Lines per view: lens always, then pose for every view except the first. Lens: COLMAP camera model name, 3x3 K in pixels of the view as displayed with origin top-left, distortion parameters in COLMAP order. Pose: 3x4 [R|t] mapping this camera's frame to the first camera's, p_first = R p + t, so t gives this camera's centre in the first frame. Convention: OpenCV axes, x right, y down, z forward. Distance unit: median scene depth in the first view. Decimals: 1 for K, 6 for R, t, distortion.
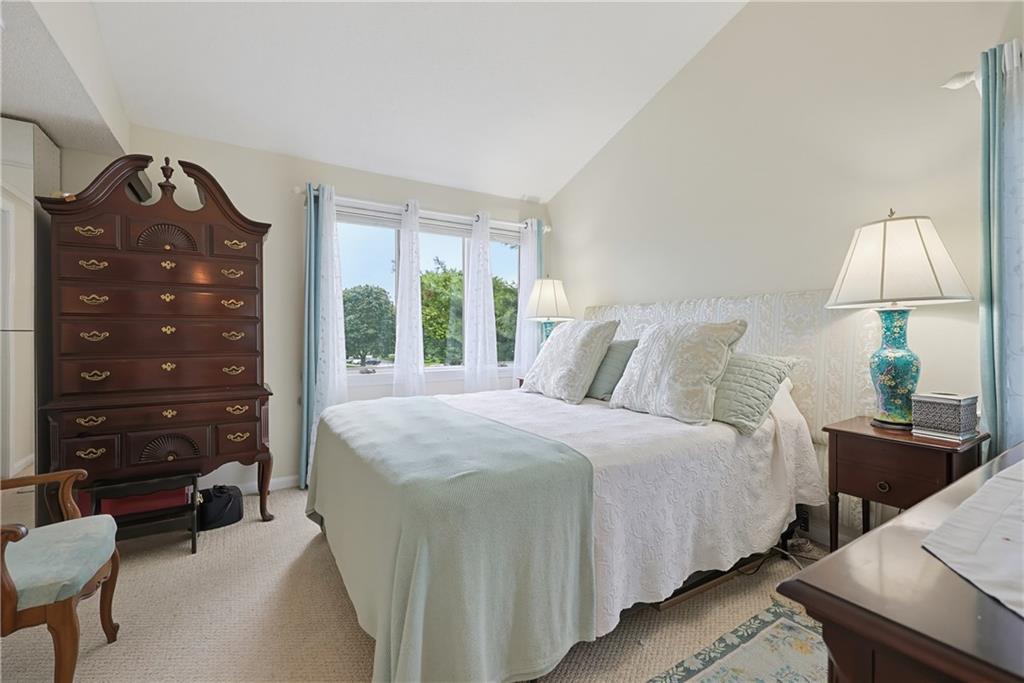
lens RADIAL K [[445.3, 0, 526.2], [0, 445.3, 338.5], [0, 0, 1]] dist [0.002689, -0.000648]
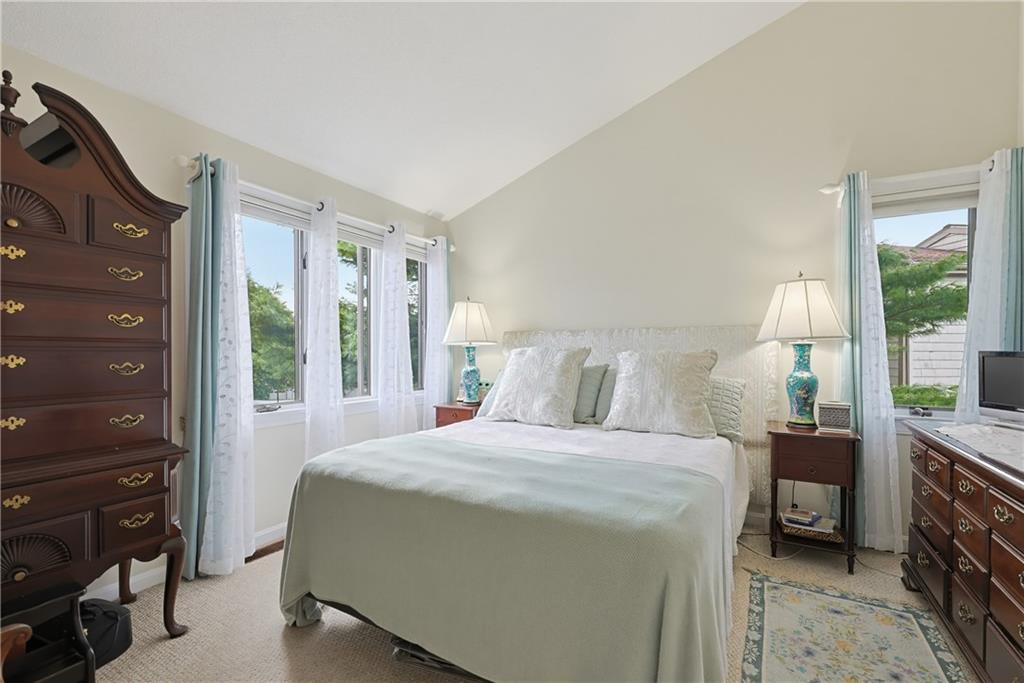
lens RADIAL K [[445.3, 0, 529.0], [0, 445.3, 355.2], [0, 0, 1]] dist [0.002689, -0.000648]
pose [[0.877110, -0.003435, 0.480278, -0.450620], [0.005630, 0.999979, -0.003132, -0.020595], [-0.480257, 0.005451, 0.877111, 0.135621]]
